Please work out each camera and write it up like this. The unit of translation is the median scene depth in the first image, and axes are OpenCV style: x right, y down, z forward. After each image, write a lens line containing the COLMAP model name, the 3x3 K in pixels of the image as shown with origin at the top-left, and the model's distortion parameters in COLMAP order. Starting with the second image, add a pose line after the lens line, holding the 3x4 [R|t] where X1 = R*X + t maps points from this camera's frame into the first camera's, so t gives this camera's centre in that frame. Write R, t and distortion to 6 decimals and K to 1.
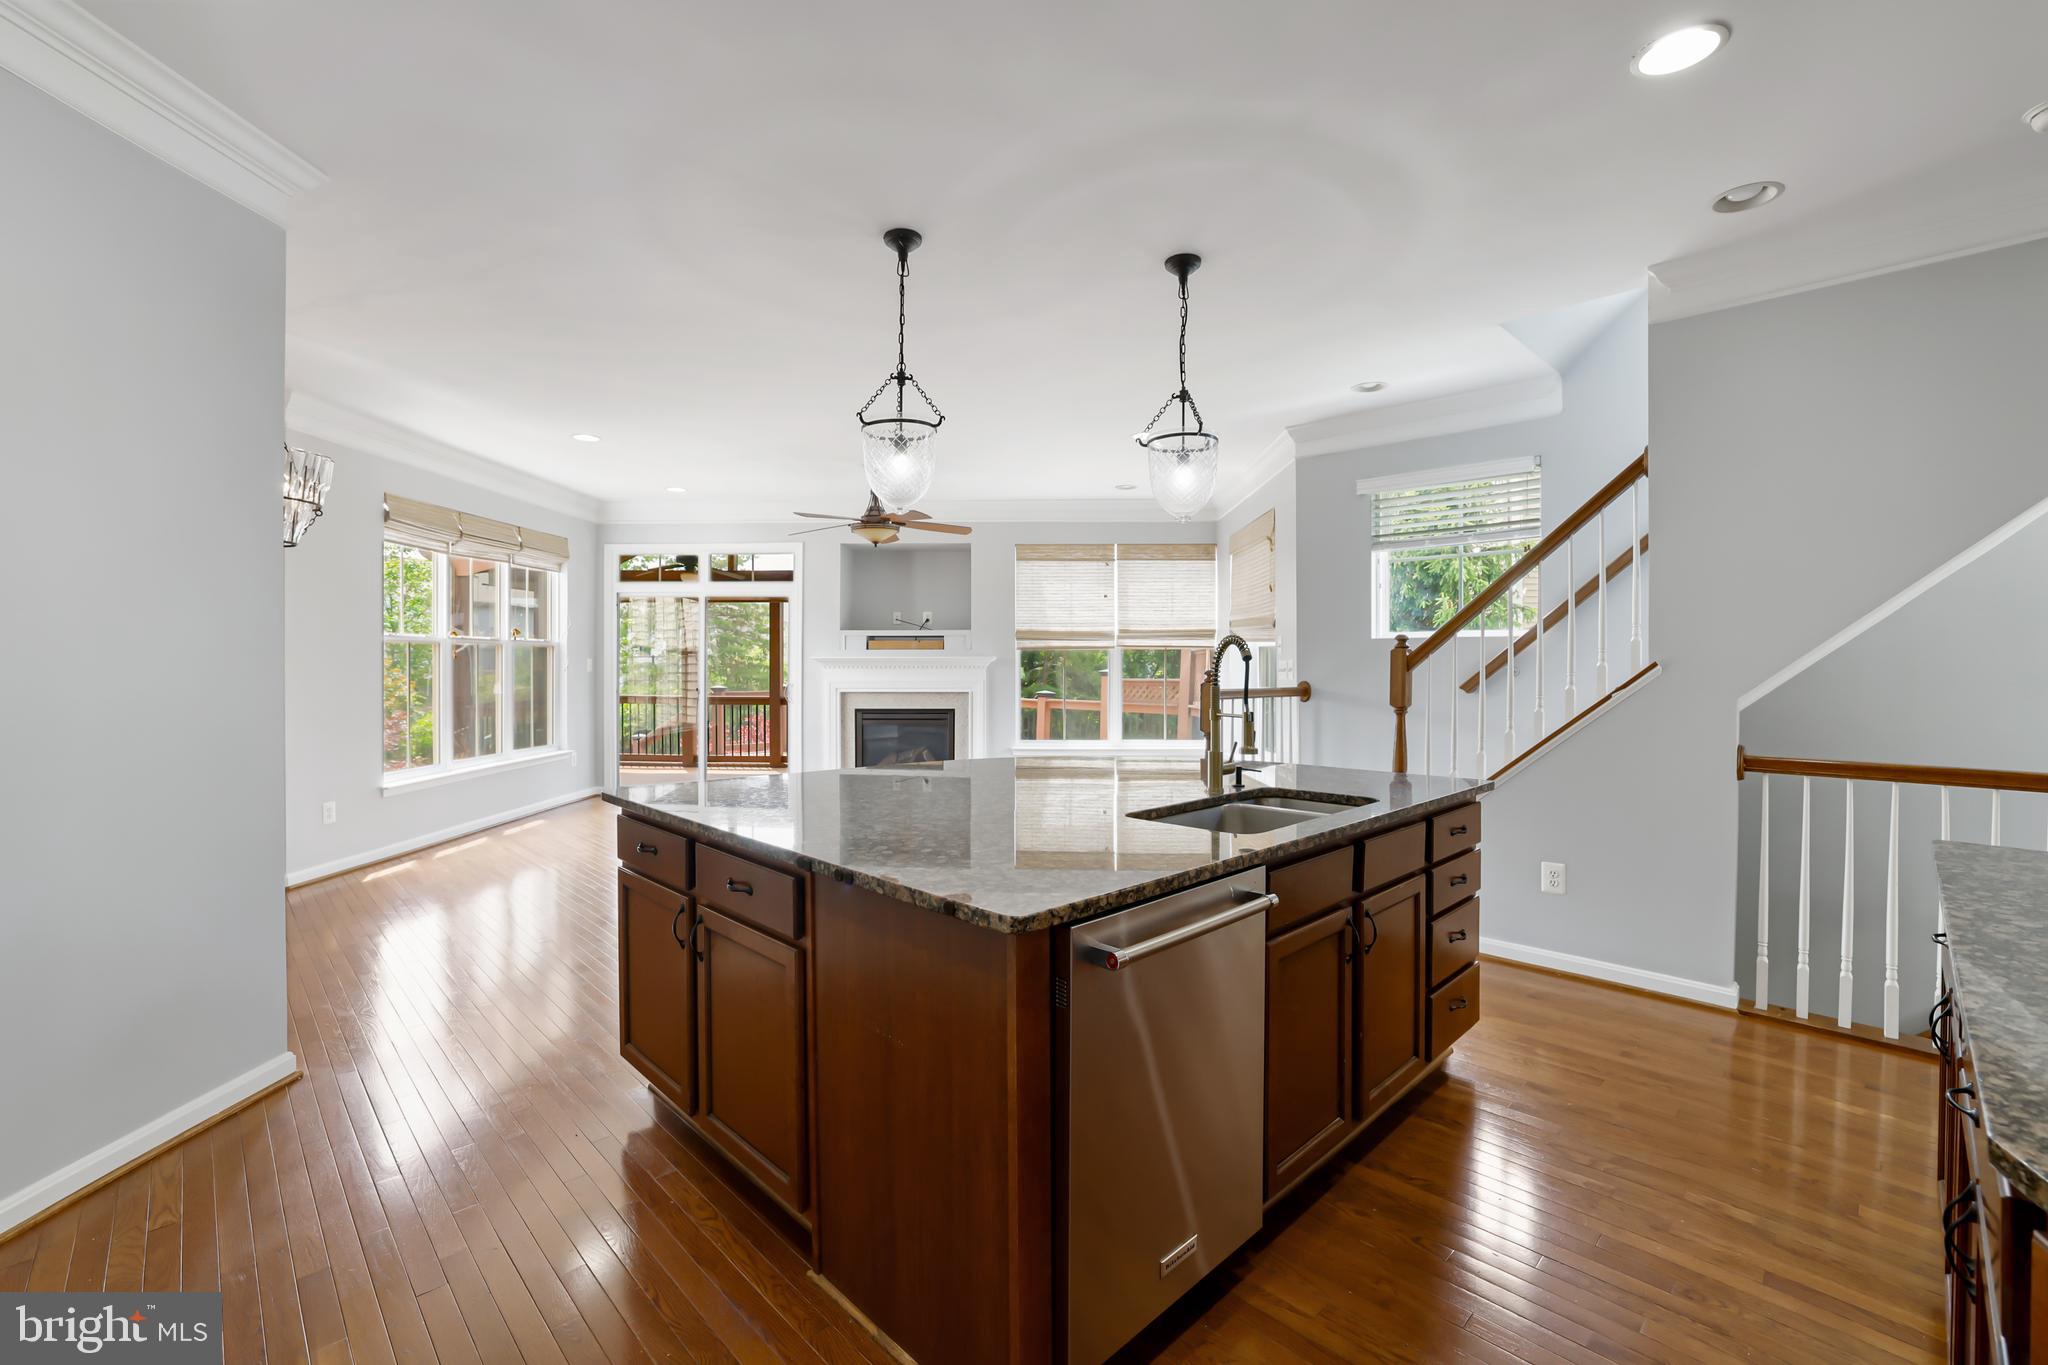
lens RADIAL K [[879.2, 0, 1025.3], [0, 879.2, 677.1], [0, 0, 1]] dist [-0.002097, -0.000049]
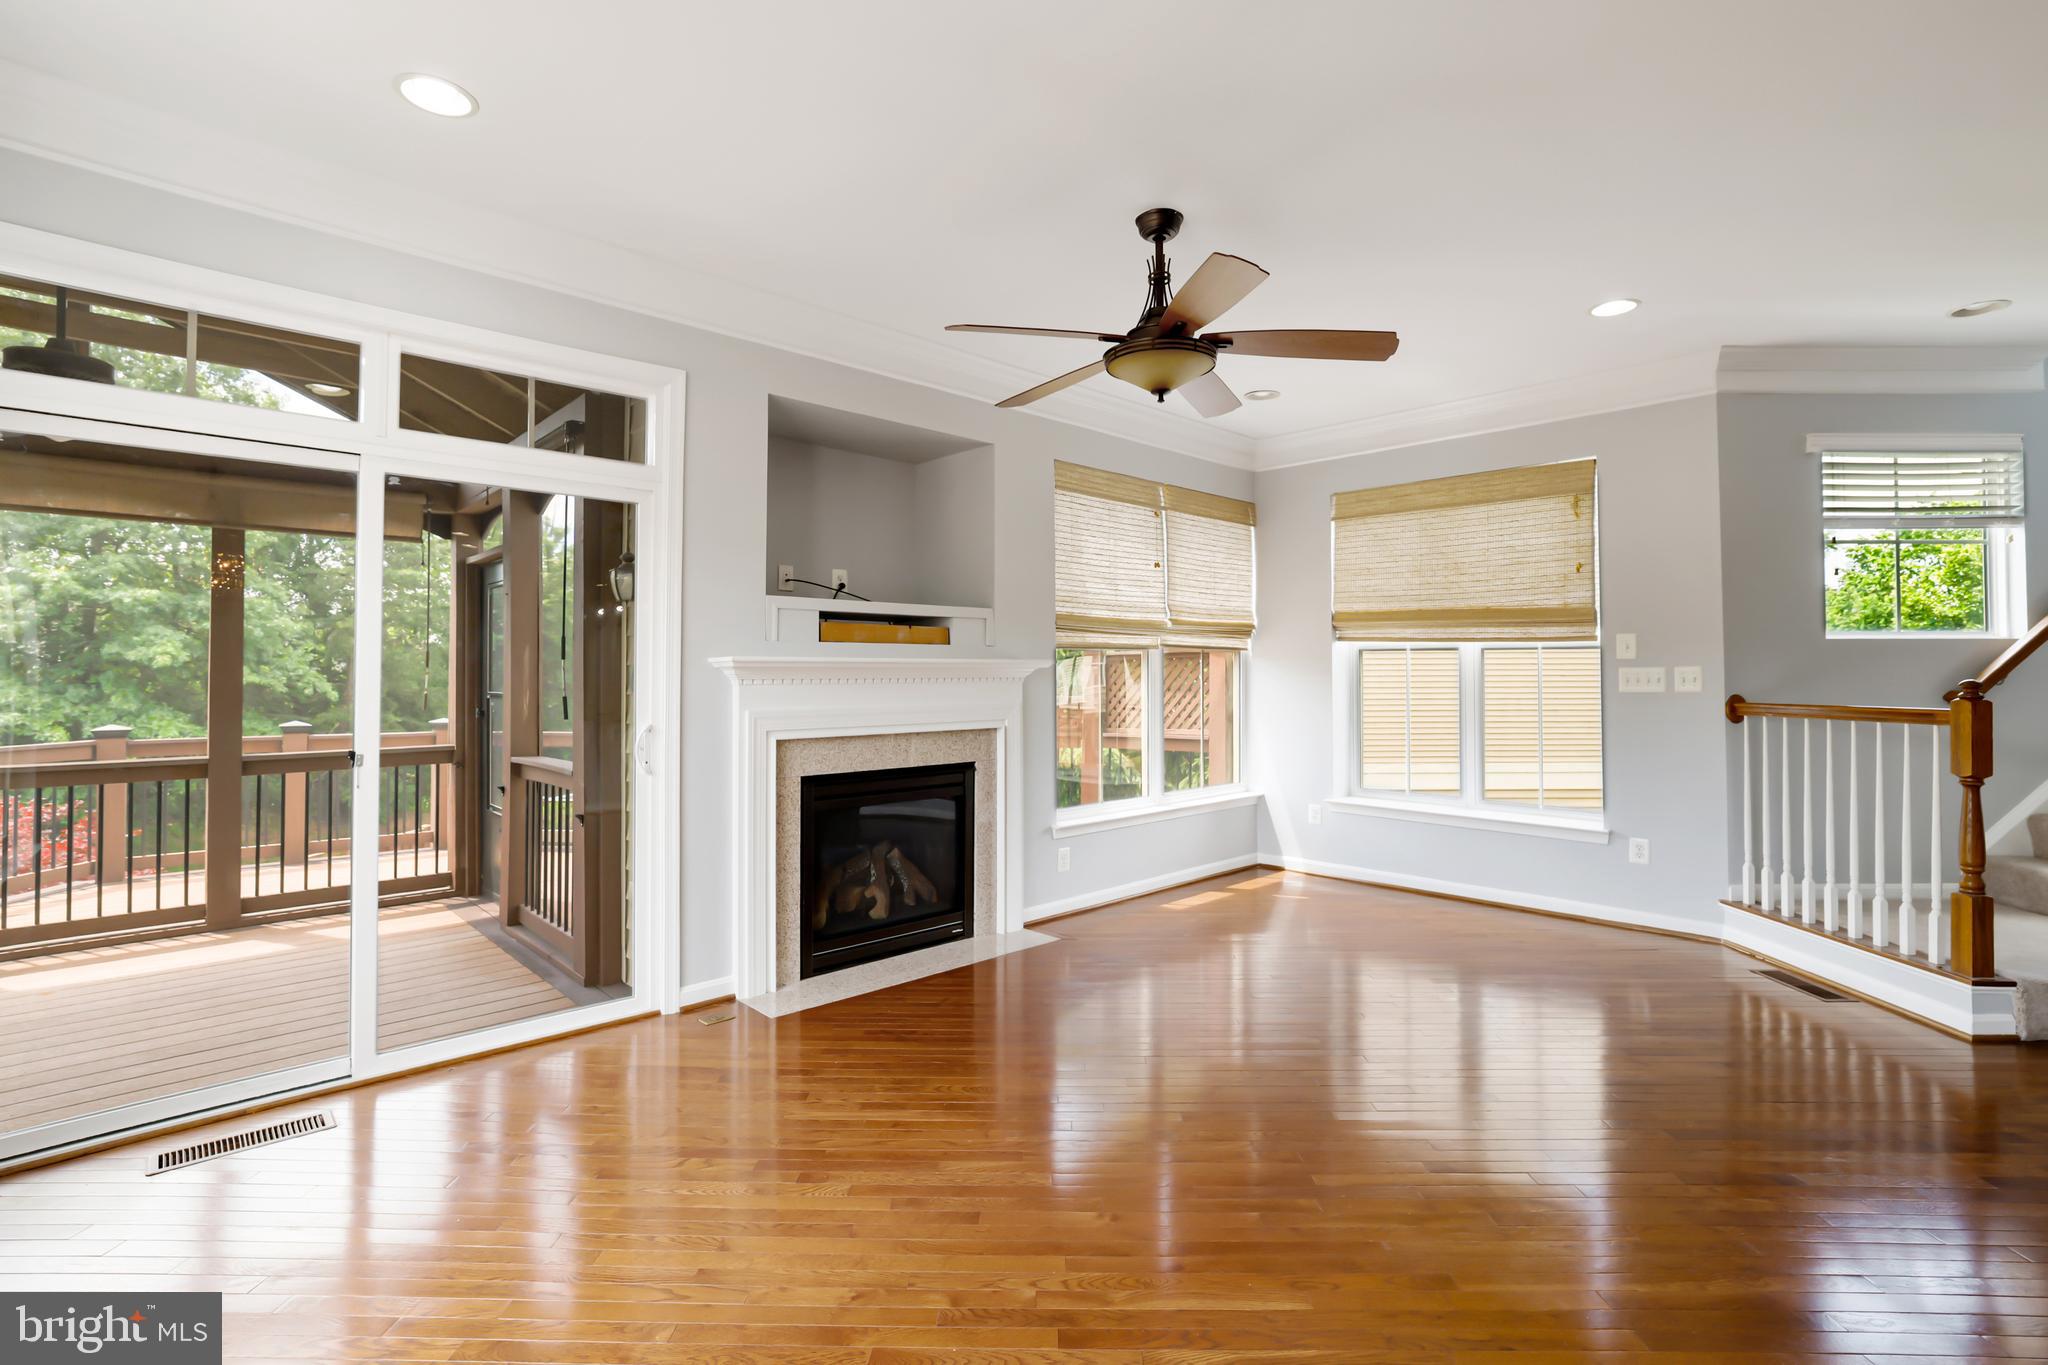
lens RADIAL K [[933.2, 0, 1017.9], [0, 933.2, 665.5], [0, 0, 1]] dist [-0.012343, 0.001656]
pose [[0.710889, 0.003632, 0.703295, -0.443522], [0.013280, 0.999739, -0.018586, -0.009231], [-0.703179, 0.022552, 0.710655, 0.594580]]
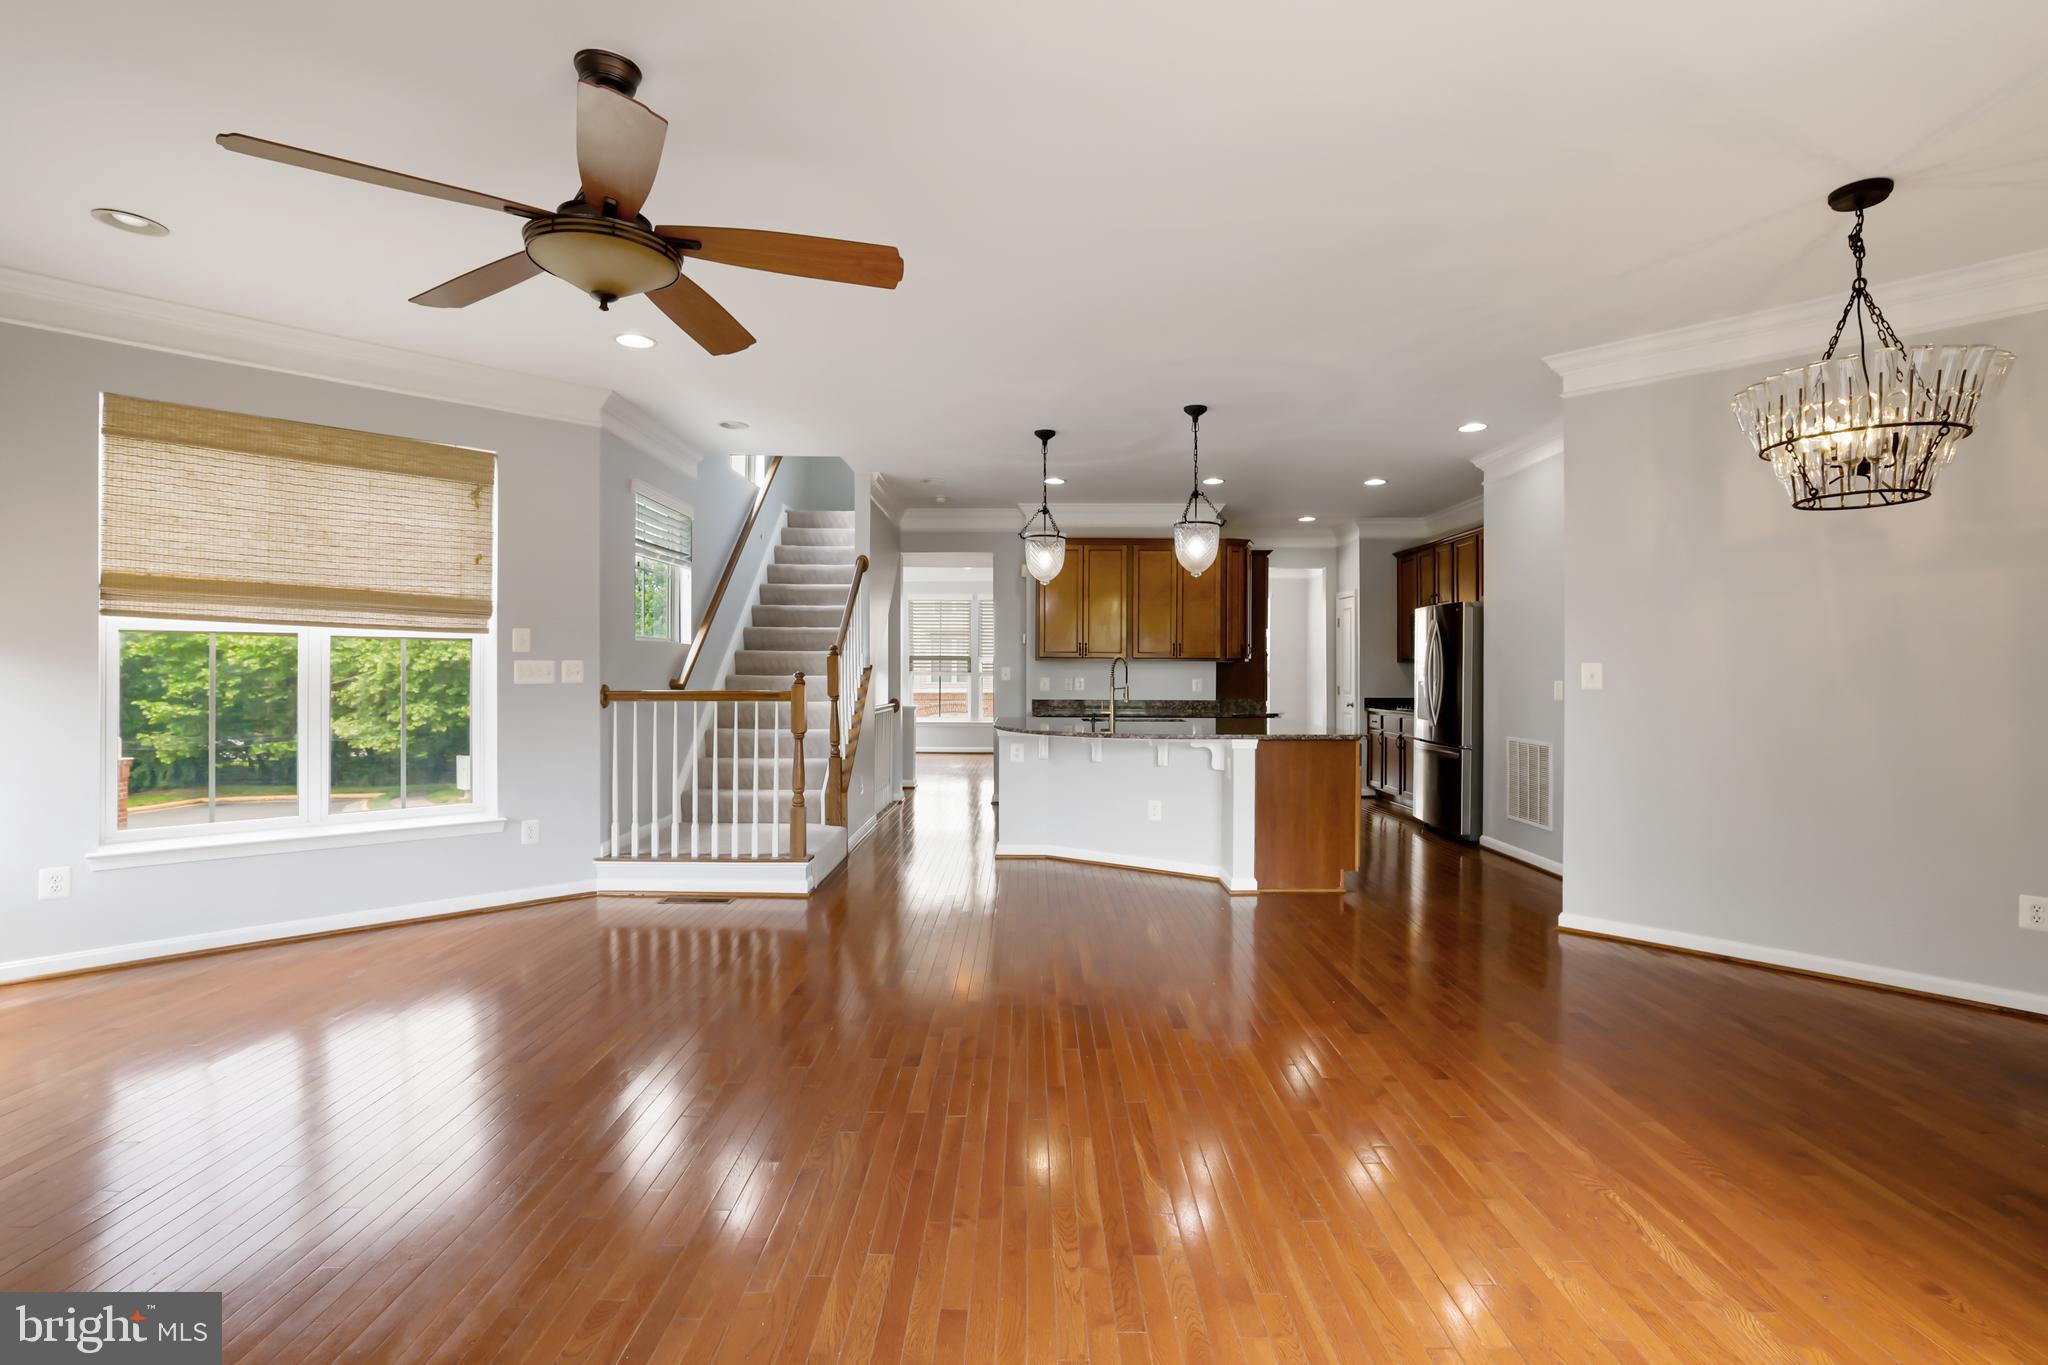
lens RADIAL K [[933.2, 0, 1026.4], [0, 933.2, 679.5], [0, 0, 1]] dist [-0.012343, 0.001656]
pose [[-0.712522, -0.015030, 0.701489, -0.432295], [0.003750, 0.999675, 0.025228, -0.015318], [-0.701640, 0.020605, -0.712233, 0.938831]]
